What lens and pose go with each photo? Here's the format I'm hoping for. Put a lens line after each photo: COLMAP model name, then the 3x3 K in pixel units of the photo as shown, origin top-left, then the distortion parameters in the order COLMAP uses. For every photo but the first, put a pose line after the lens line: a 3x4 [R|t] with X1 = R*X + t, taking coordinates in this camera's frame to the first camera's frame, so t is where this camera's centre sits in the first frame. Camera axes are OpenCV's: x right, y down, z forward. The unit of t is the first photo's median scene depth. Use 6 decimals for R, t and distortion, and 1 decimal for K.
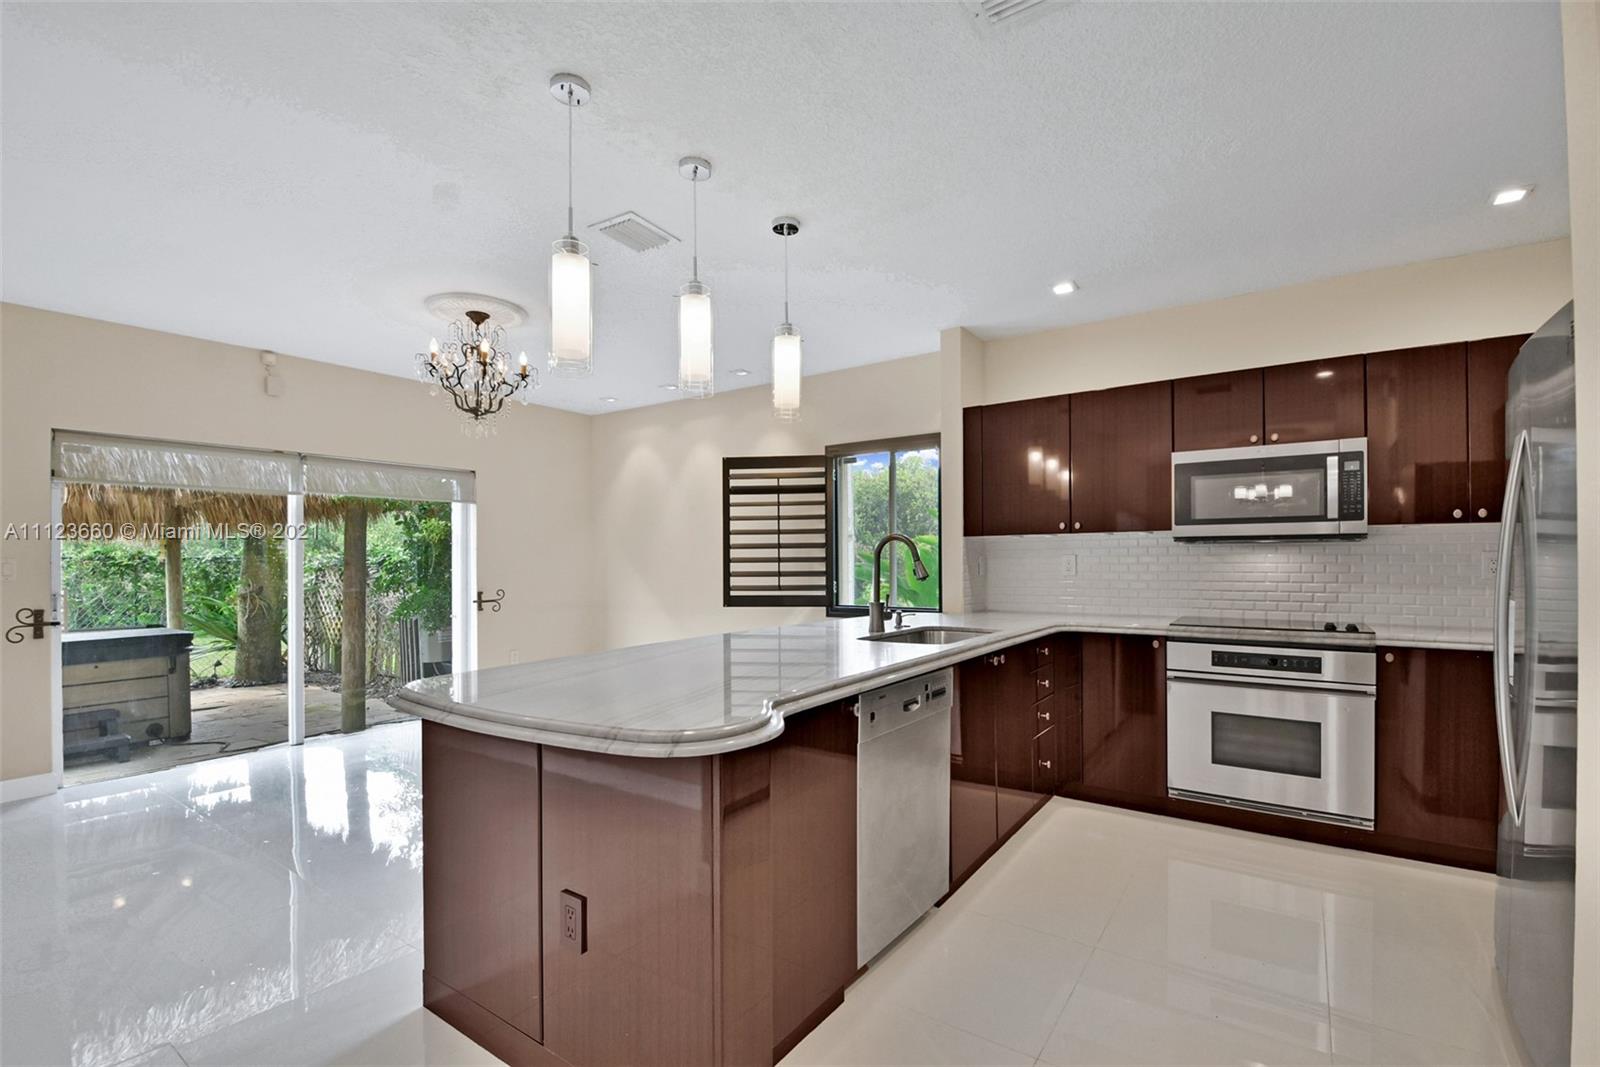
lens RADIAL K [[703.4, 0, 807.6], [0, 703.4, 558.8], [0, 0, 1]] dist [0.015820, -0.022676]
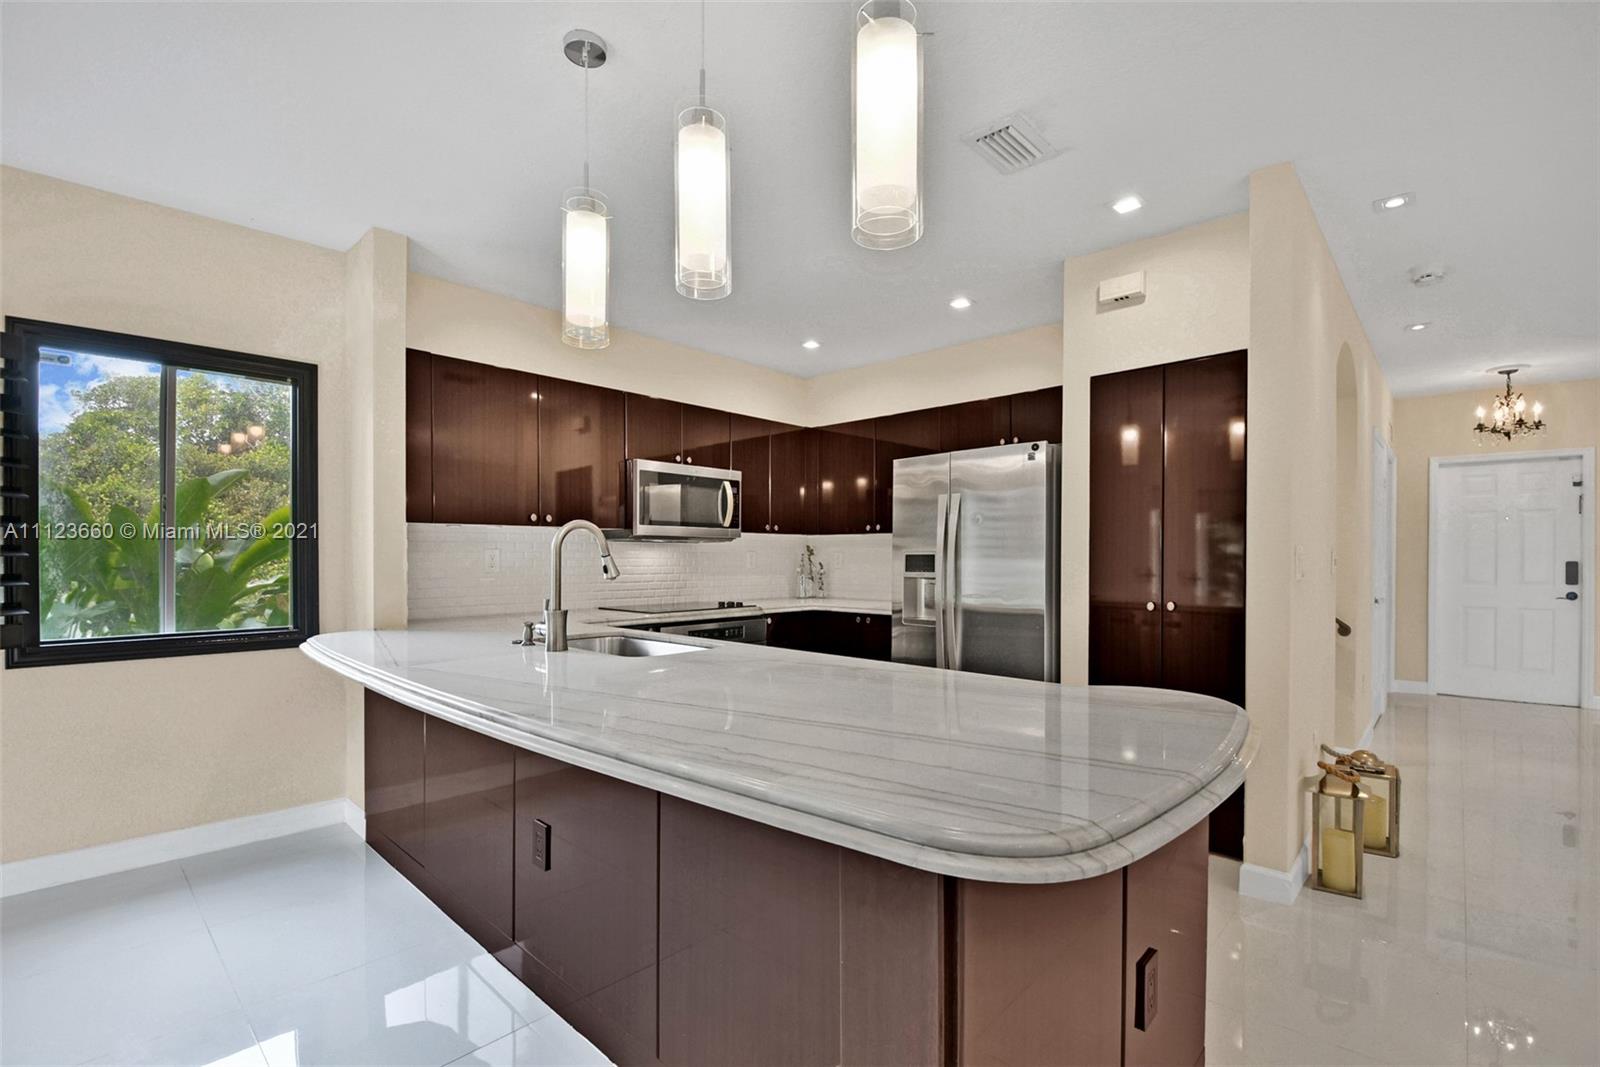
lens RADIAL K [[703.4, 0, 807.6], [0, 703.4, 558.8], [0, 0, 1]] dist [0.015820, -0.022676]
pose [[0.142054, 0.000711, 0.989859, -0.366238], [-0.006267, 0.999980, 0.000181, 0.003201], [-0.989839, -0.006229, 0.142056, 0.390668]]
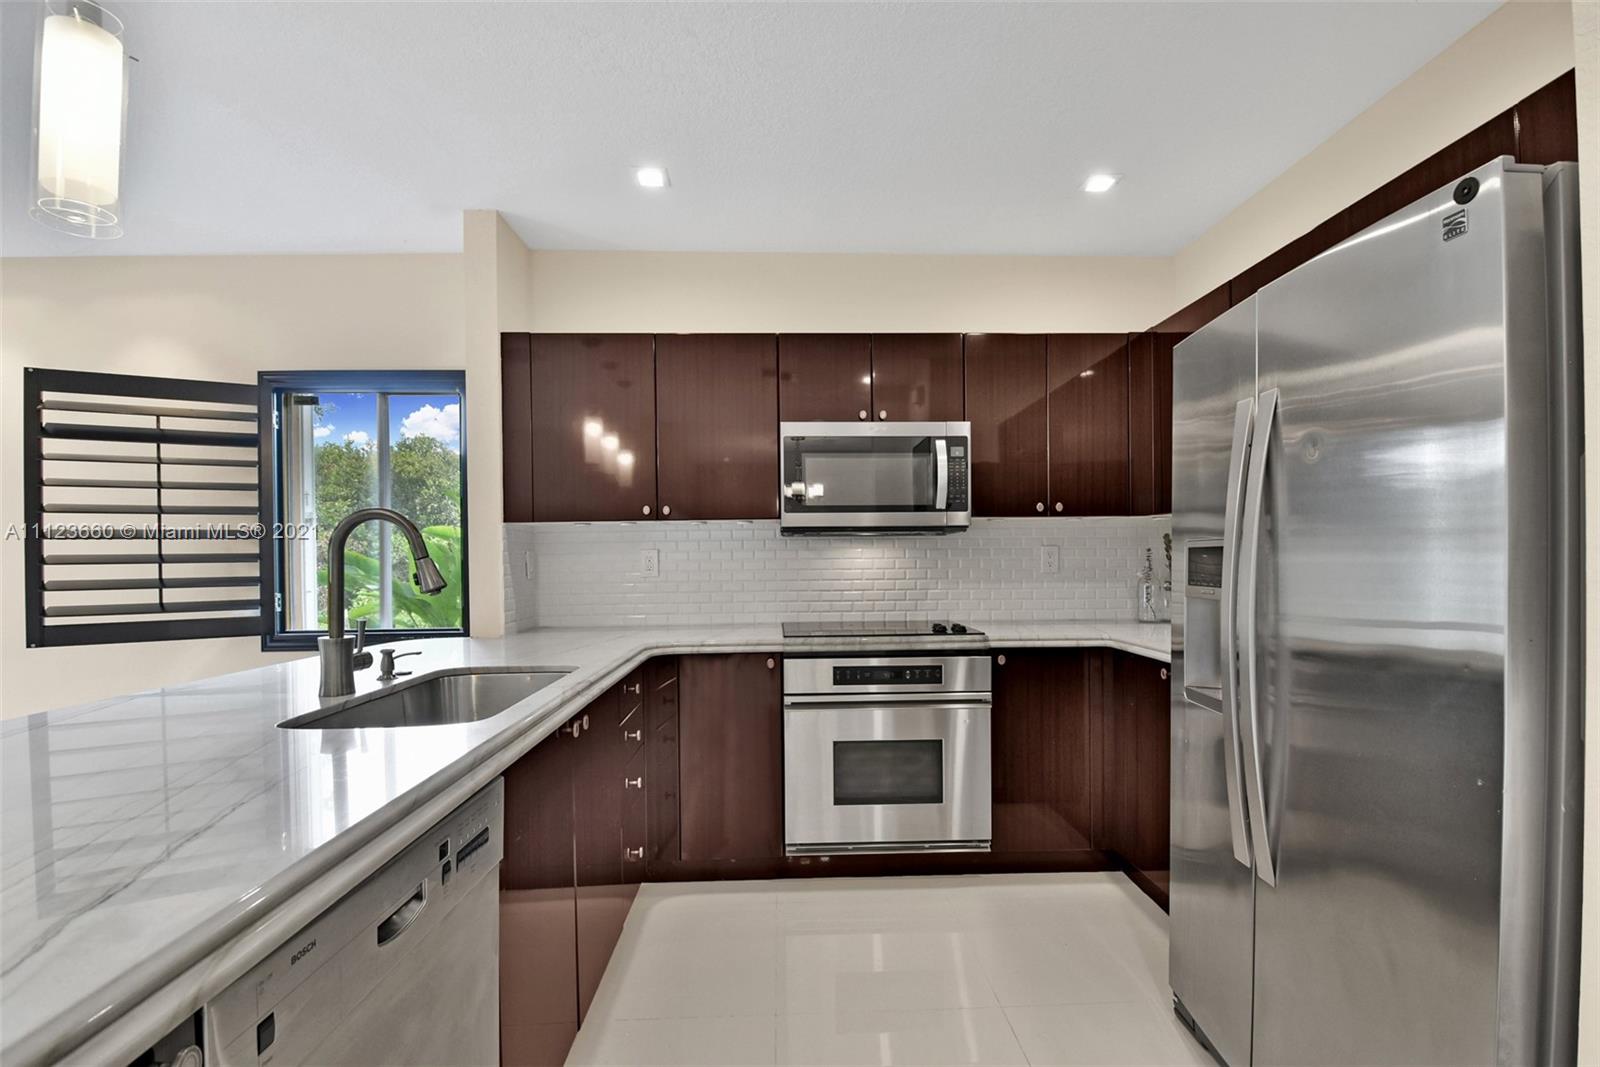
lens RADIAL K [[703.4, 0, 807.6], [0, 703.4, 558.8], [0, 0, 1]] dist [0.015820, -0.022676]
pose [[0.800365, -0.006822, 0.599474, 0.039806], [0.004723, 0.999976, 0.005074, 0.001081], [-0.599494, -0.001230, 0.800378, 0.229781]]
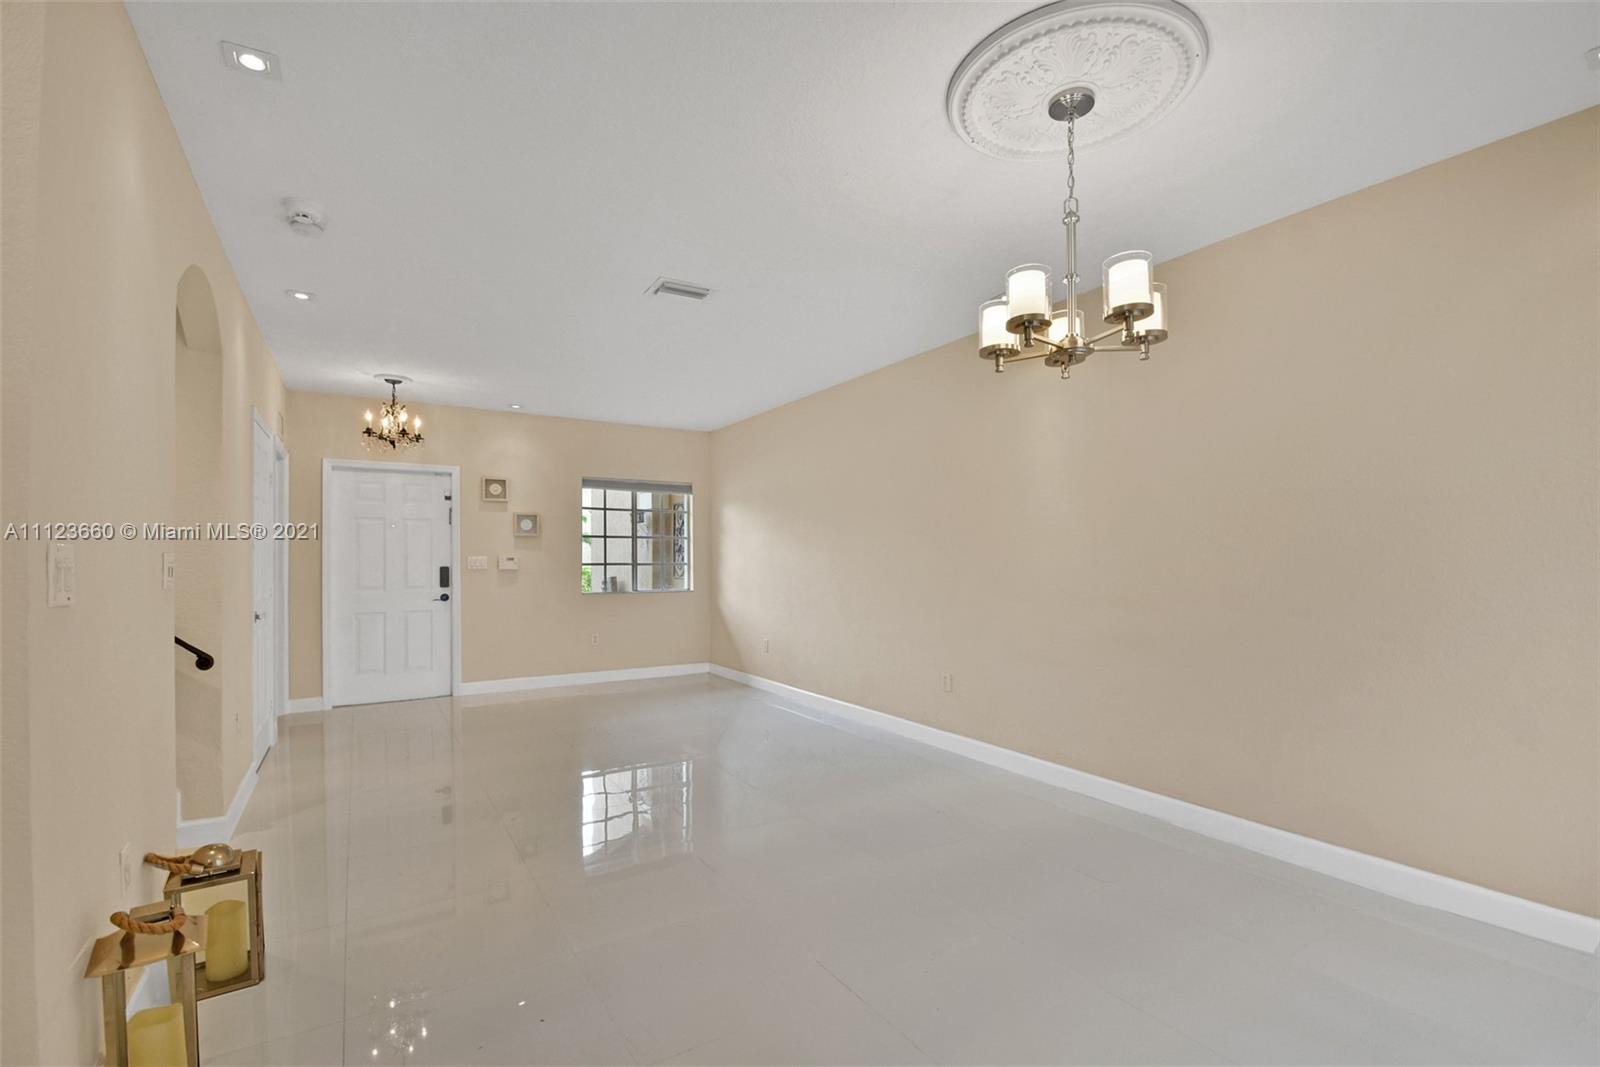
lens RADIAL K [[703.4, 0, 807.6], [0, 703.4, 558.8], [0, 0, 1]] dist [0.015820, -0.022676]
pose [[-0.920253, 0.011299, 0.391161, -0.193249], [0.008065, 0.999918, -0.009908, 0.003650], [-0.391241, -0.005963, -0.920269, 0.250943]]
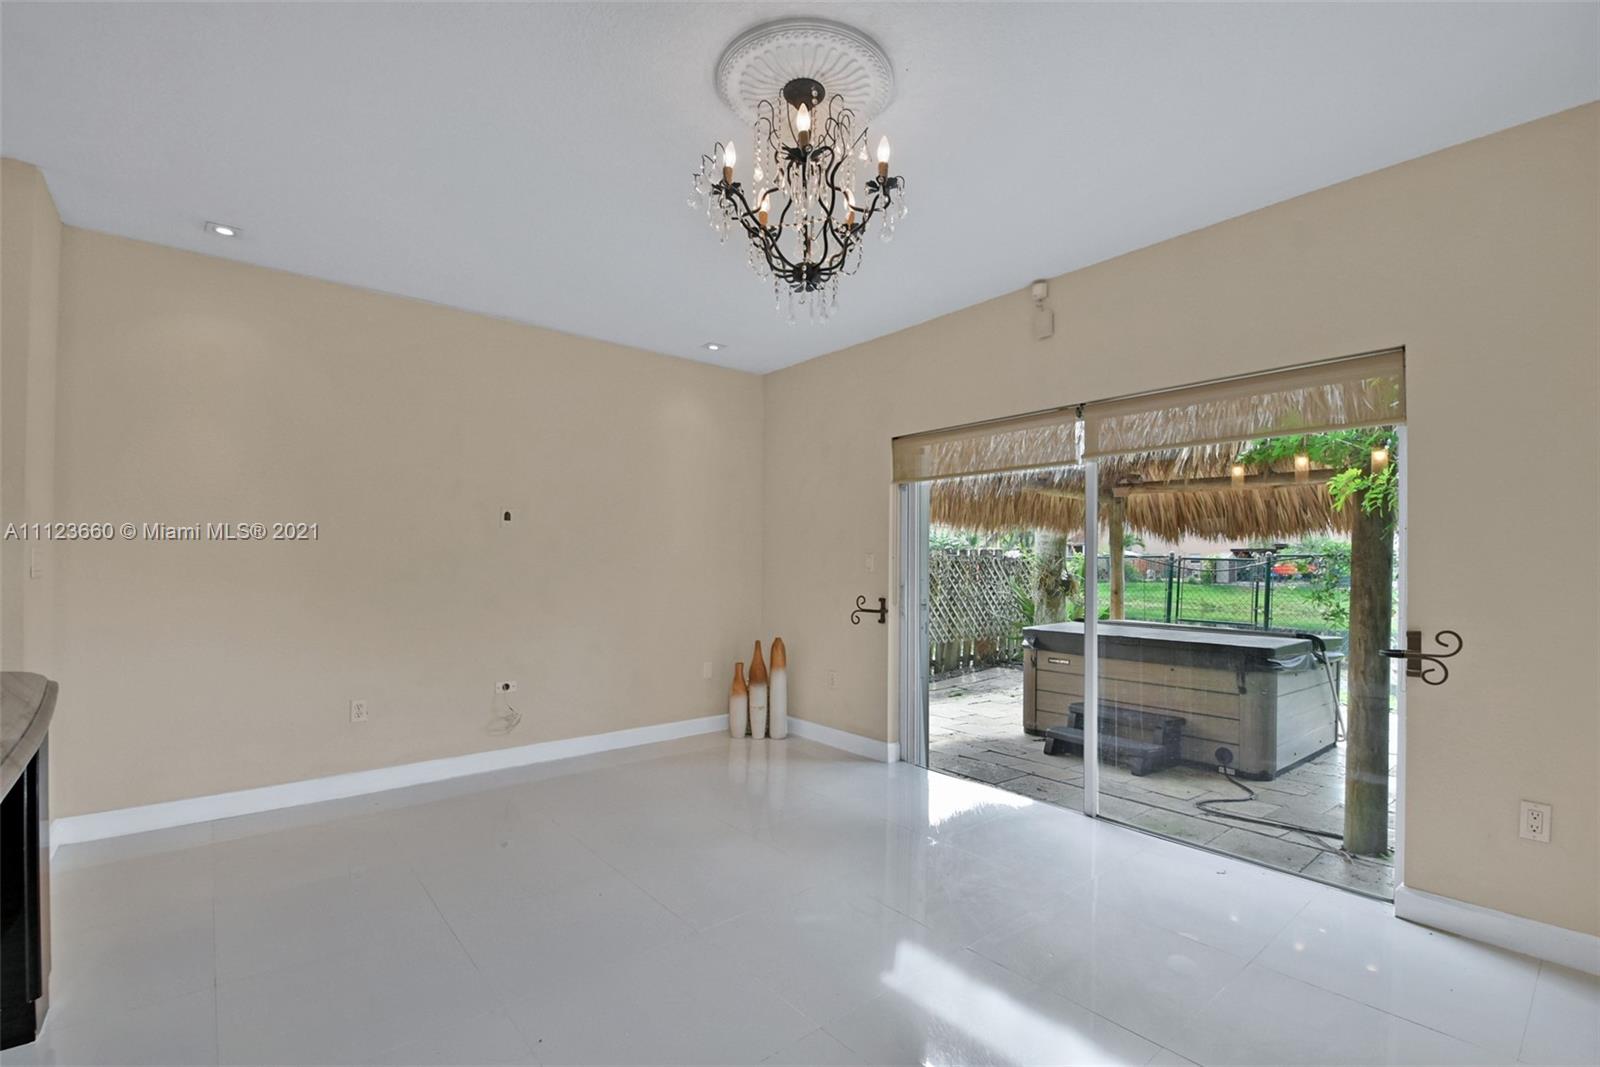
lens RADIAL K [[703.4, 0, 807.6], [0, 703.4, 558.8], [0, 0, 1]] dist [0.015820, -0.022676]
pose [[-0.269897, 0.001783, -0.962888, 0.034005], [-0.001813, 0.999996, 0.002360, 0.003999], [0.962888, 0.002383, -0.269892, 0.858804]]
